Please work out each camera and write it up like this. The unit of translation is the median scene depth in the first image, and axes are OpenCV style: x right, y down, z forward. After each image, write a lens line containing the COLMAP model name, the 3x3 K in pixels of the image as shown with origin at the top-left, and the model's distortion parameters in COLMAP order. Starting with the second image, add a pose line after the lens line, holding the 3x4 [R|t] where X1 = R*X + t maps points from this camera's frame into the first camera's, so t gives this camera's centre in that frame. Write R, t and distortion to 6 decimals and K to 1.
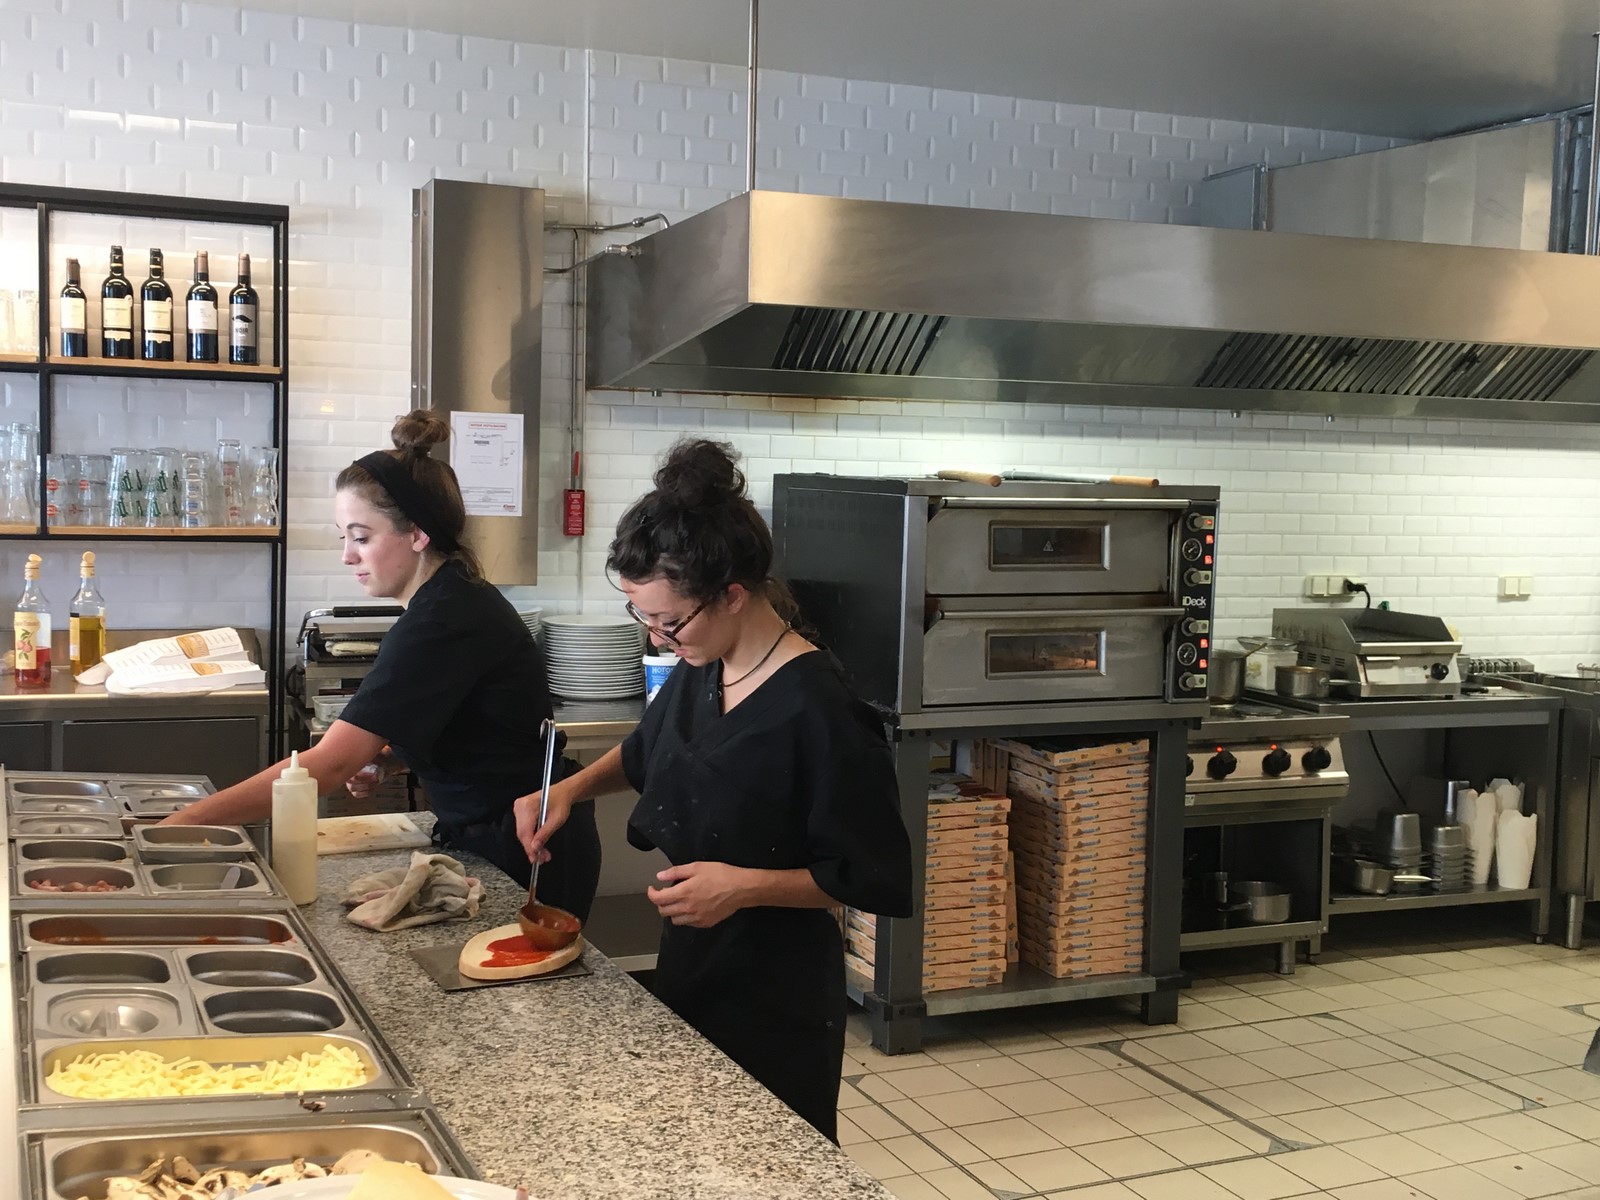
lens RADIAL K [[1757.4, 0, 797.9], [0, 1757.4, 604.2], [0, 0, 1]] dist [0.077183, 0.000000]
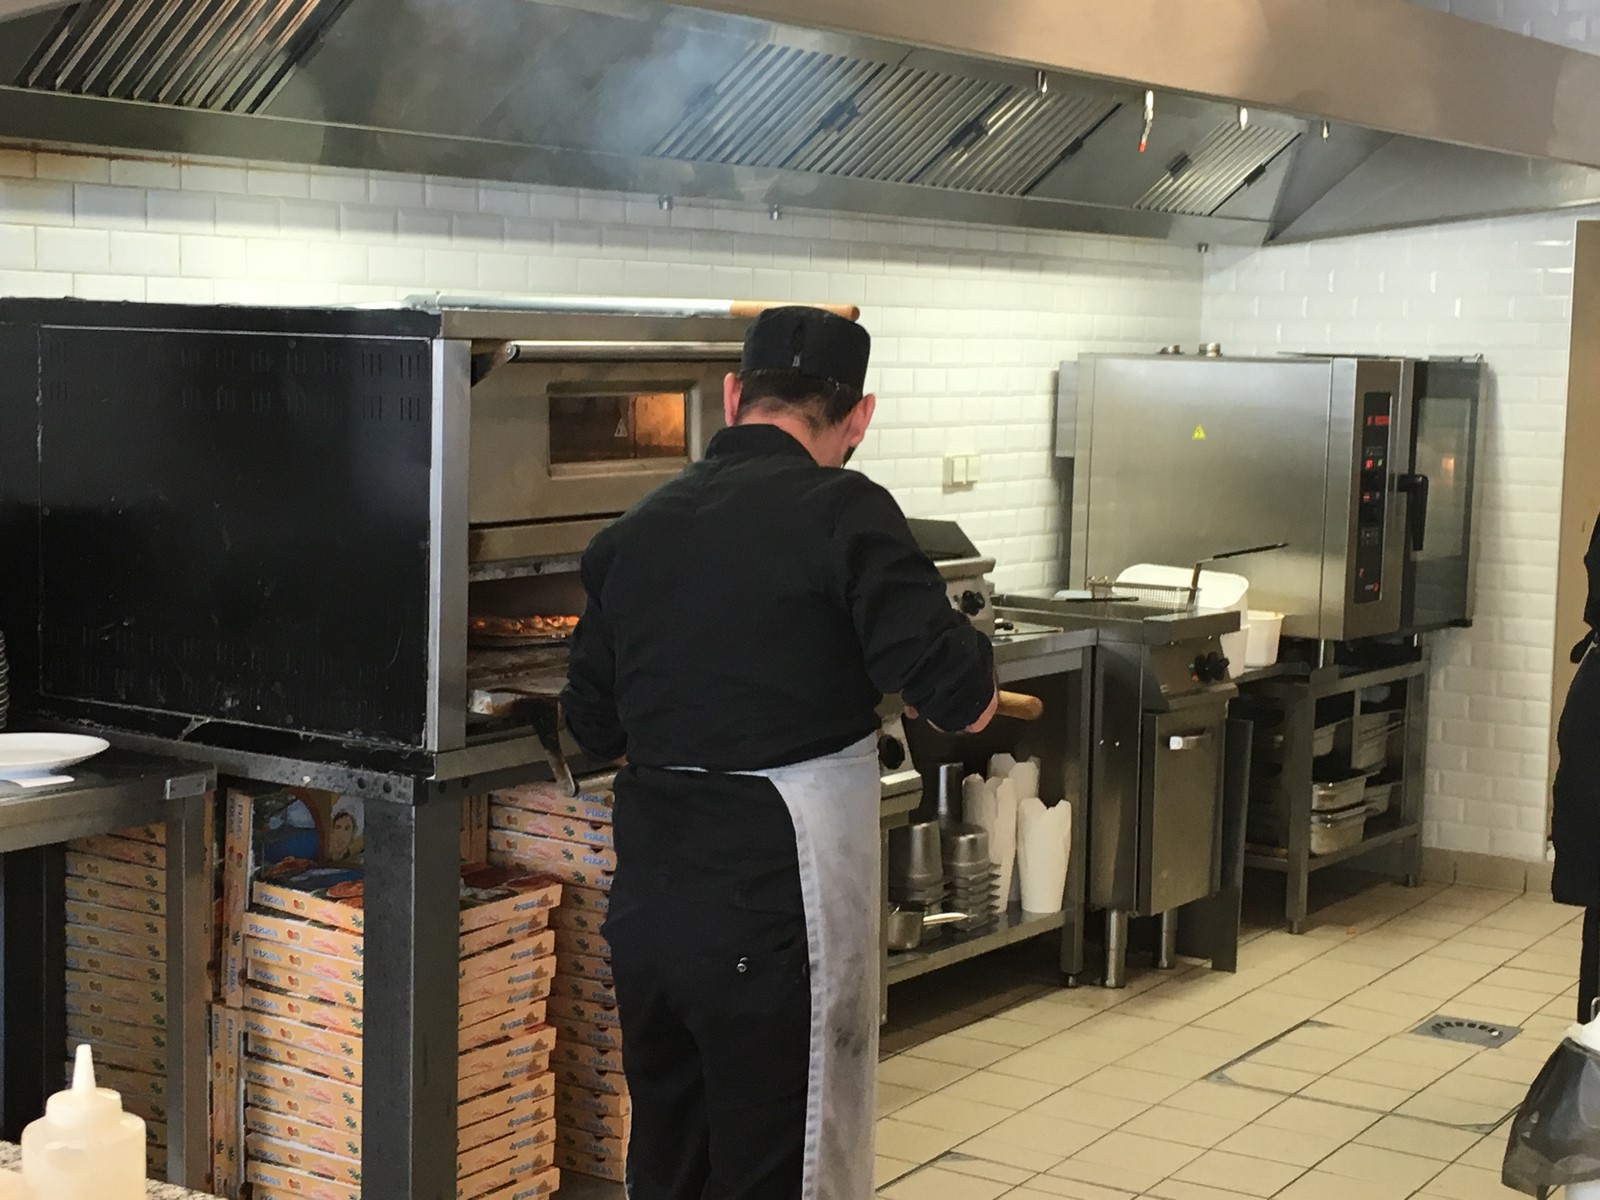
lens RADIAL K [[2590.9, 0, 800.7], [0, 2590.9, 595.7], [0, 0, 1]] dist [0.022187, 0.000000]
pose [[0.832736, -0.061814, 0.550209, -0.220698], [0.041447, 0.997920, 0.049383, -0.015079], [-0.552117, -0.018318, 0.833565, 0.230855]]
